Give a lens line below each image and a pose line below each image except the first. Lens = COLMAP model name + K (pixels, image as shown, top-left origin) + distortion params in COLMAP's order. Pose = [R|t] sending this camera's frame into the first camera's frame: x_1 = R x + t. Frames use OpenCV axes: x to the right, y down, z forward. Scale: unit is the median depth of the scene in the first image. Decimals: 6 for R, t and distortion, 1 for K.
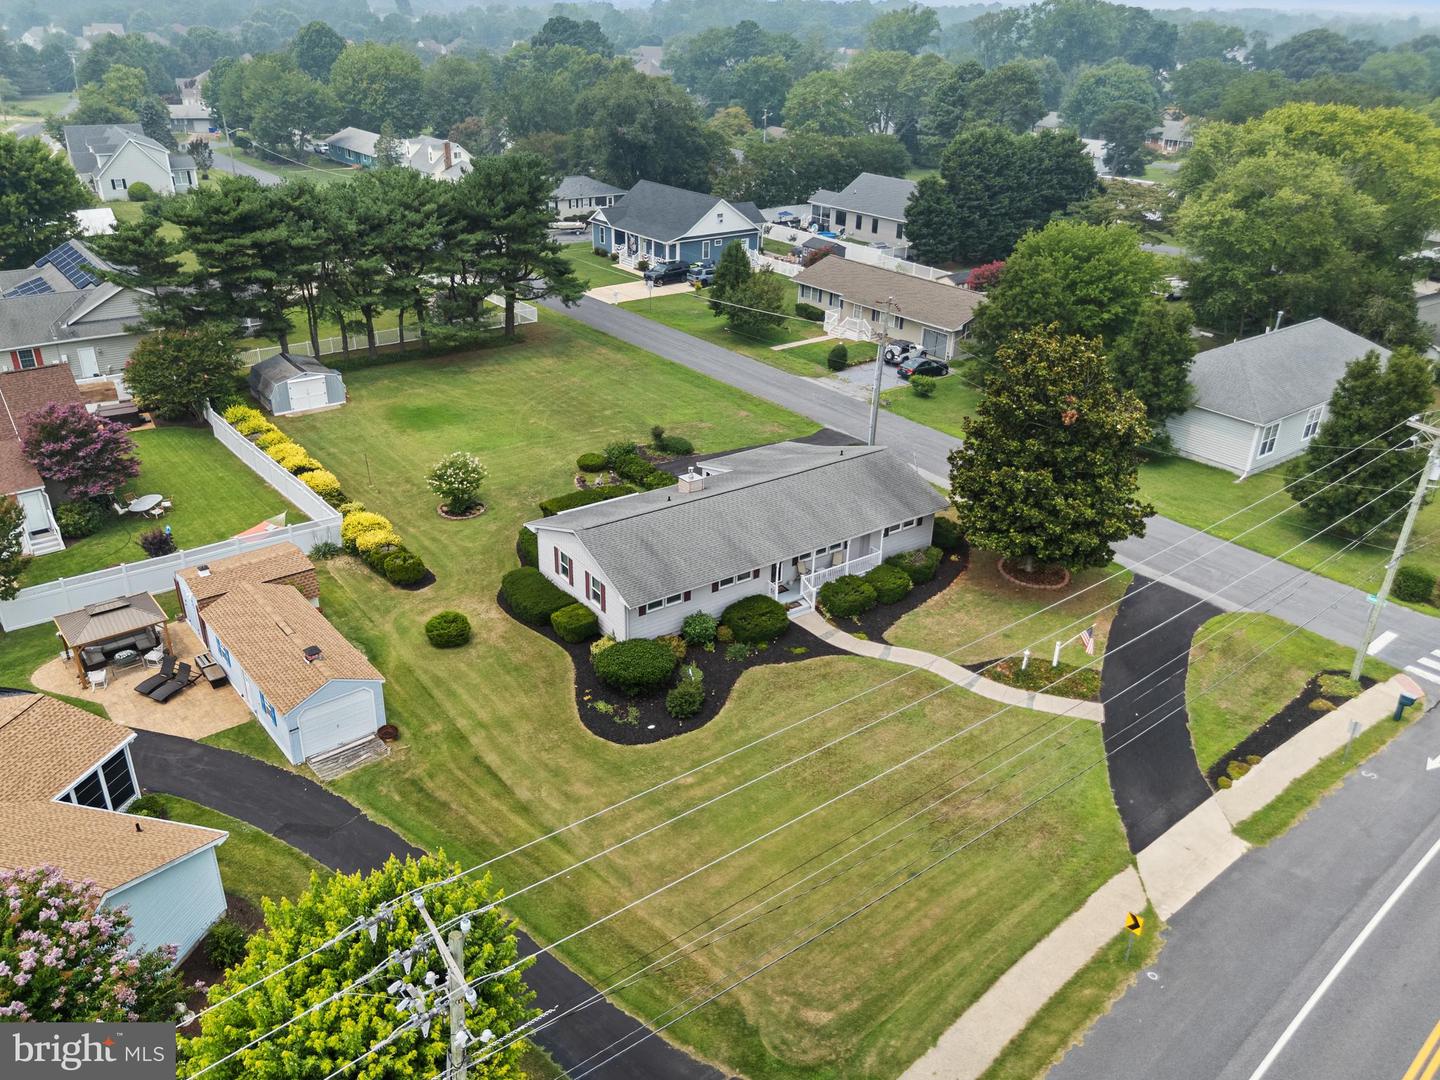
lens RADIAL K [[1098.6, 0, 717.5], [0, 1098.6, 524.1], [0, 0, 1]] dist [0.073215, -0.091490]
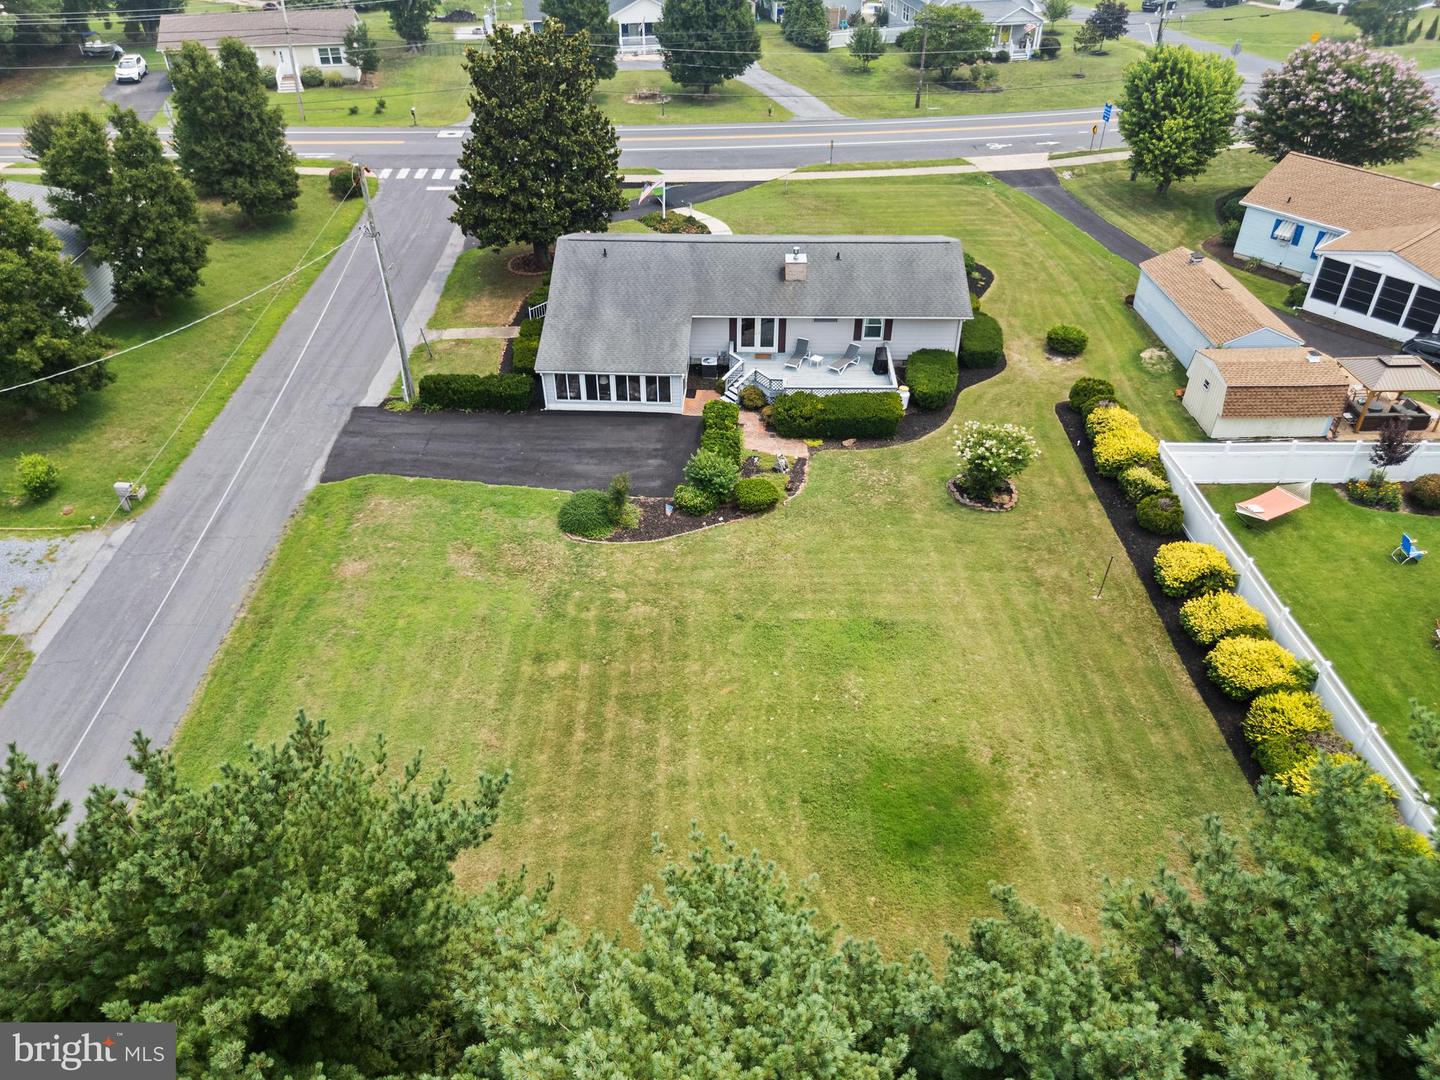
lens RADIAL K [[1071.0, 0, 717.0], [0, 1071.0, 529.8], [0, 0, 1]] dist [0.095009, -0.124130]
pose [[-0.799192, -0.370836, 0.473047, -0.455661], [0.240403, 0.524110, 0.817016, -0.639493], [-0.550907, 0.766674, -0.329714, 1.413699]]
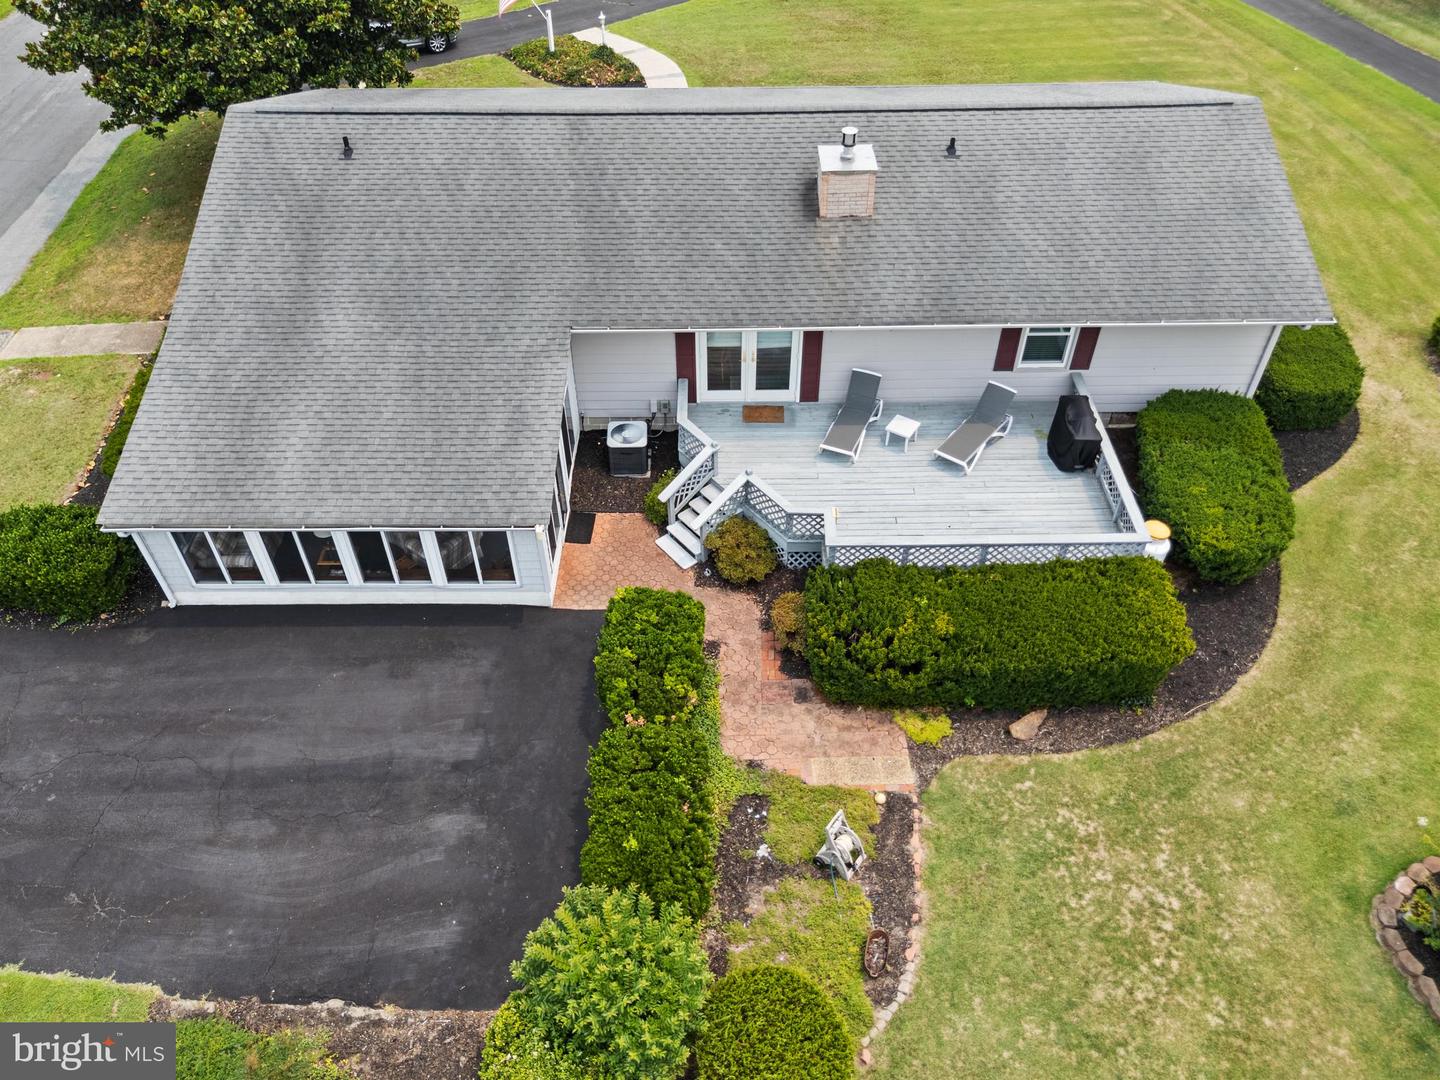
lens RADIAL K [[1071.0, 0, 717.0], [0, 1071.0, 529.8], [0, 0, 1]] dist [0.095009, -0.124130]
pose [[-0.819003, -0.410719, 0.400679, -0.164978], [0.229720, 0.405193, 0.884900, -0.289100], [-0.525797, 0.816780, -0.237504, 1.120558]]
